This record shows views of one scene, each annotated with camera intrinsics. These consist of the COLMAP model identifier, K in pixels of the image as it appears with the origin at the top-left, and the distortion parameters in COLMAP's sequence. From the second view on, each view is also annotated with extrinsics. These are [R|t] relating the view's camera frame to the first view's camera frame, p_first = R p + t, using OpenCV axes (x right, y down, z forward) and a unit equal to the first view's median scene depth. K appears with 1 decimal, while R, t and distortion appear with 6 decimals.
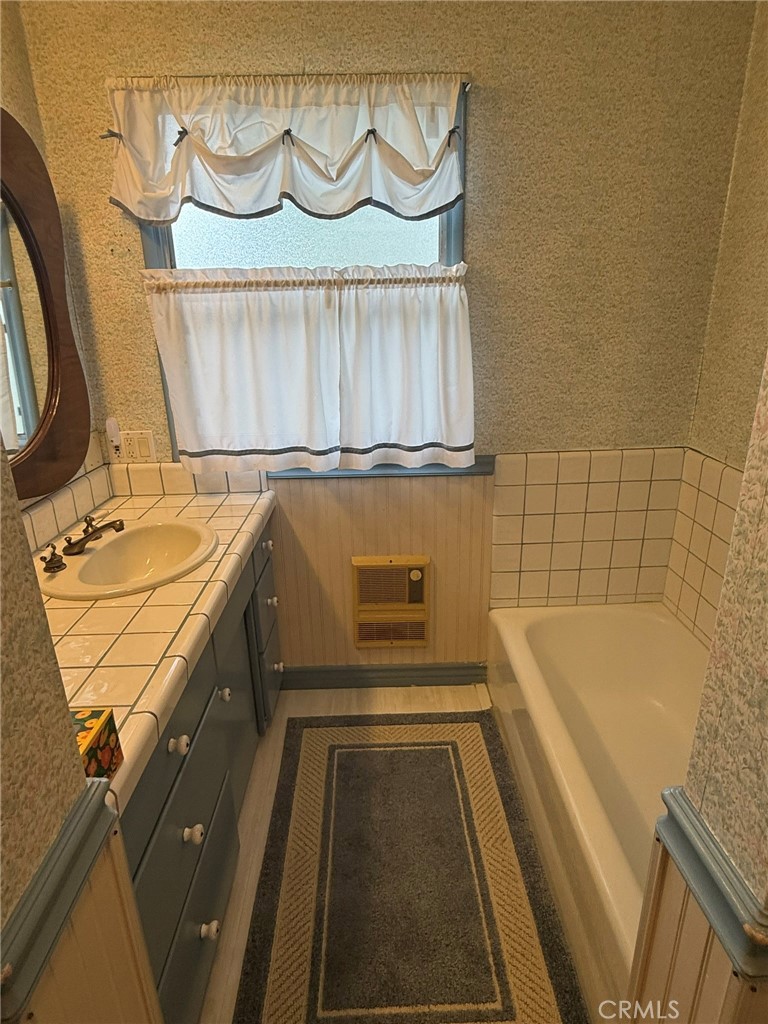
lens RADIAL K [[583.1, 0, 386.7], [0, 583.1, 509.2], [0, 0, 1]] dist [-0.001476, -0.000591]
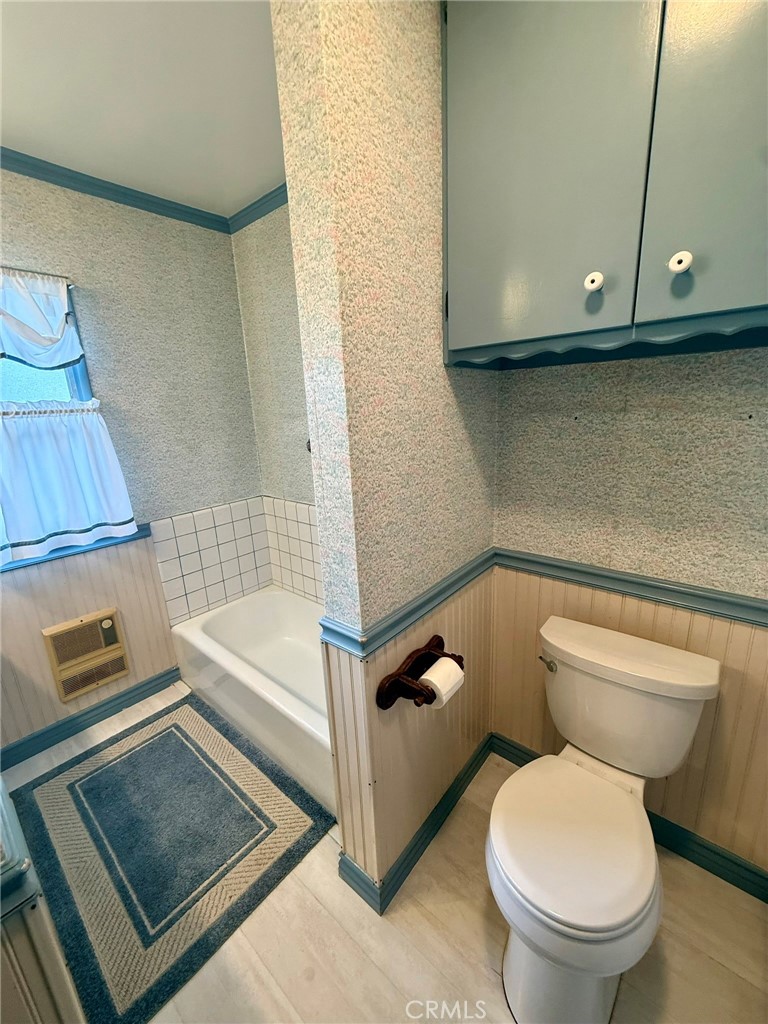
lens RADIAL K [[410.1, 0, 386.5], [0, 410.1, 511.9], [0, 0, 1]] dist [0.003241, 0.000249]
pose [[0.671711, -0.199938, 0.713323, -0.147434], [0.274888, 0.961418, 0.010624, 0.035341], [-0.687925, 0.188948, 0.700755, -0.151397]]
